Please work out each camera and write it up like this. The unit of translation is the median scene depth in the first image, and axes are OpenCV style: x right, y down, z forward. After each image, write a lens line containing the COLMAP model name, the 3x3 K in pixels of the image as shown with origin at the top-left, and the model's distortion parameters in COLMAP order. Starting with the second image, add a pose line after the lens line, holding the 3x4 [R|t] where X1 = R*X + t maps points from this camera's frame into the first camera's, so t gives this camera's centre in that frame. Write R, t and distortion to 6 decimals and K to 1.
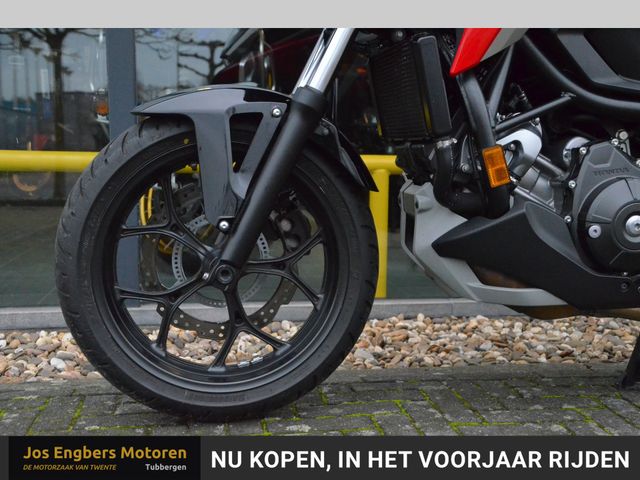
lens RADIAL K [[751.8, 0, 339.9], [0, 751.8, 246.1], [0, 0, 1]] dist [0.090334, 0.000000]
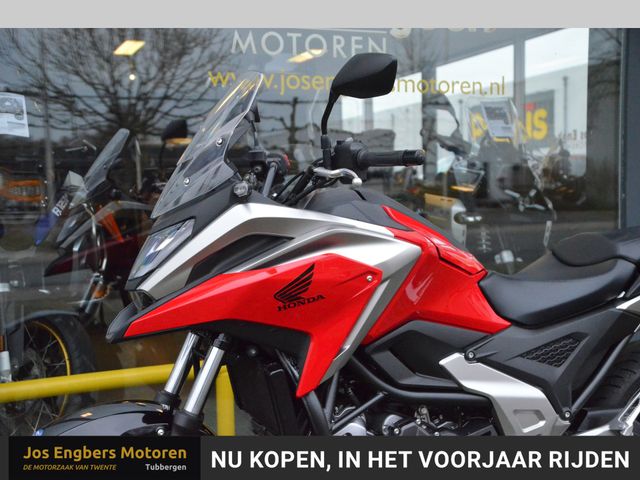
lens RADIAL K [[803.6, 0, 315.5], [0, 803.6, 244.3], [0, 0, 1]] dist [0.110779, 0.000000]
pose [[0.977883, -0.055327, 0.201702, -0.082294], [0.072698, 0.994160, -0.079752, -0.342053], [-0.196111, 0.092651, 0.976195, -0.369757]]
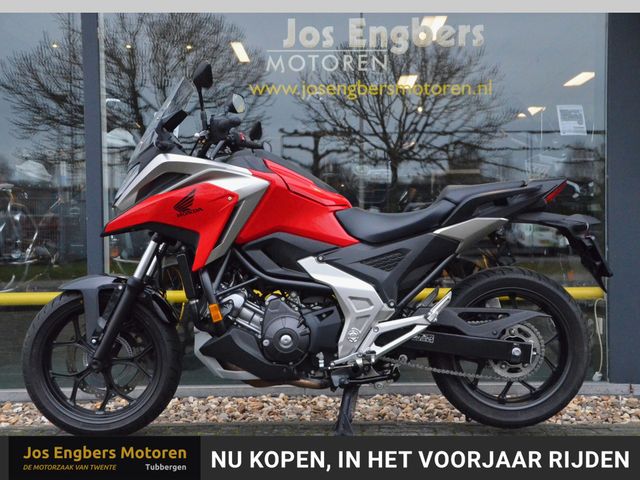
lens RADIAL K [[787.1, 0, 315.9], [0, 787.1, 243.0], [0, 0, 1]] dist [0.040540, 0.000000]
pose [[0.989902, -0.023347, -0.139817, 0.743779], [0.005441, 0.991875, -0.127100, -0.015082], [0.141648, 0.125056, 0.981986, -1.083517]]
